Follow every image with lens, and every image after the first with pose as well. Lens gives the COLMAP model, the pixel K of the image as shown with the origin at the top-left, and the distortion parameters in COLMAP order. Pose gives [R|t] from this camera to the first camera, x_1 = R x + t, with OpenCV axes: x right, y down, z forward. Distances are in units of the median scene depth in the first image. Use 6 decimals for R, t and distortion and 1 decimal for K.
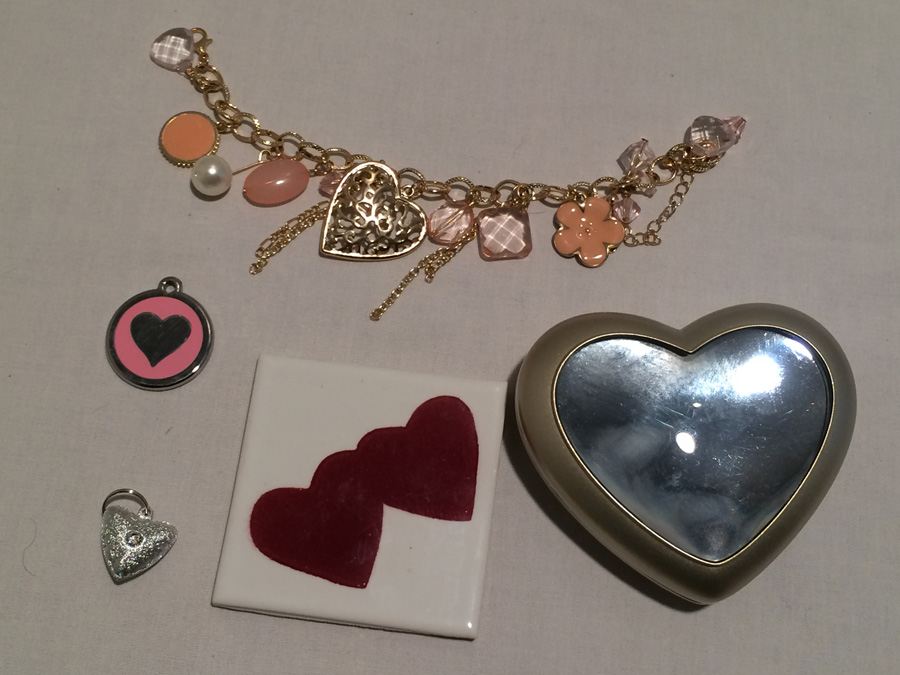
lens RADIAL K [[1209.2, 0, 446.9], [0, 1209.2, 340.9], [0, 0, 1]] dist [0.028264, 0.000000]
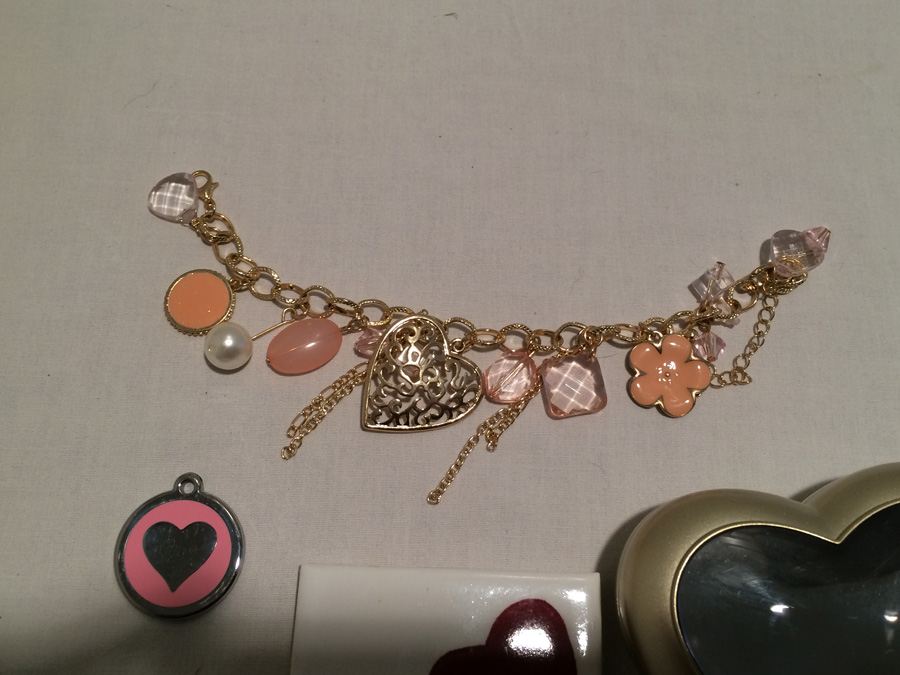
lens RADIAL K [[884.8, 0, 450.6], [0, 884.8, 336.4], [0, 0, 1]] dist [0.034561, 0.000000]
pose [[0.996694, -0.077170, 0.025409, -0.053347], [0.077099, 0.997016, 0.003757, -0.133925], [-0.025623, -0.001785, 0.999670, 0.370796]]
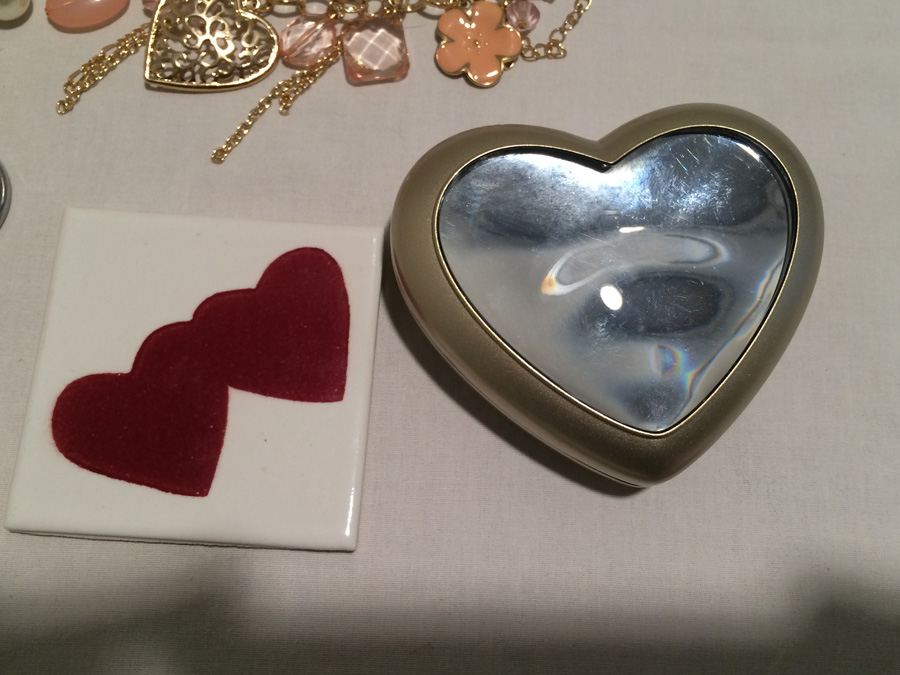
lens RADIAL K [[884.8, 0, 448.4], [0, 884.8, 340.2], [0, 0, 1]] dist [0.034561, 0.000000]
pose [[0.997679, -0.061027, 0.030218, 0.067170], [0.059168, 0.996504, 0.058986, 0.073247], [-0.033712, -0.057061, 0.997801, 0.392678]]
